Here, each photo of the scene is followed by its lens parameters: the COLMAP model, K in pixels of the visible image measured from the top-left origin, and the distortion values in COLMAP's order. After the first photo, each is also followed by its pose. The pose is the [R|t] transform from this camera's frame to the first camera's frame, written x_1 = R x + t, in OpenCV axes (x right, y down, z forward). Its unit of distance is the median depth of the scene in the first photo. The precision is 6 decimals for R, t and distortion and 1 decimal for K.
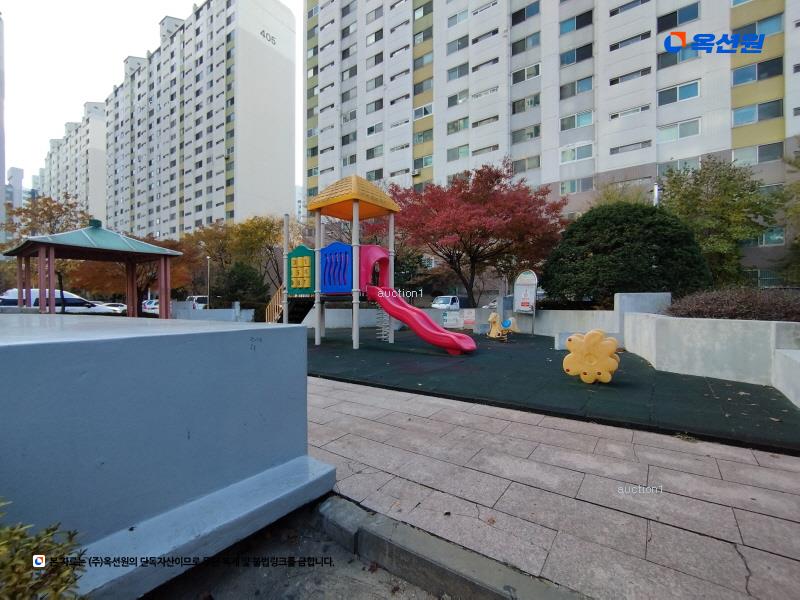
lens RADIAL K [[363.2, 0, 399.7], [0, 363.2, 305.4], [0, 0, 1]] dist [-0.017400, -0.001661]
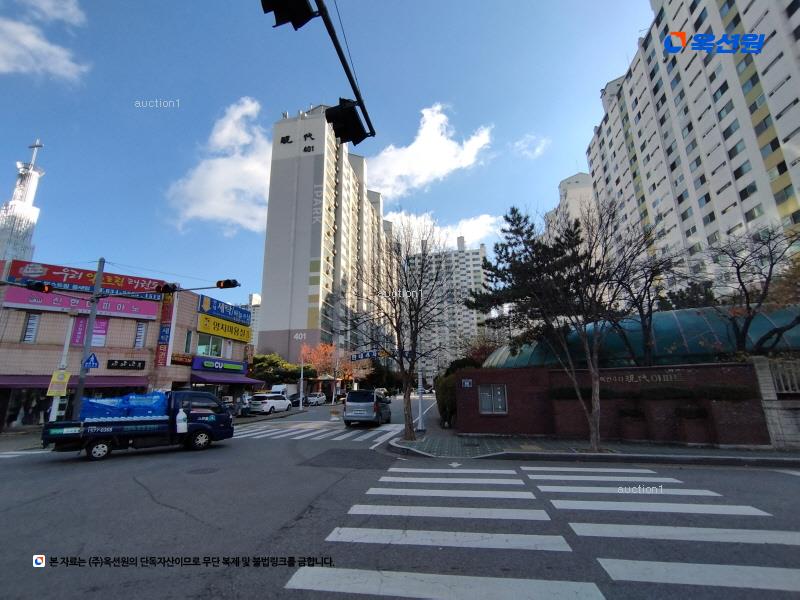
lens RADIAL K [[363.2, 0, 400.6], [0, 363.2, 299.1], [0, 0, 1]] dist [-0.017400, -0.001661]
pose [[0.427116, -0.218292, -0.877451, 1.024994], [0.018325, 0.972311, -0.232971, -0.003556], [0.904011, 0.083427, 0.419289, -0.732070]]
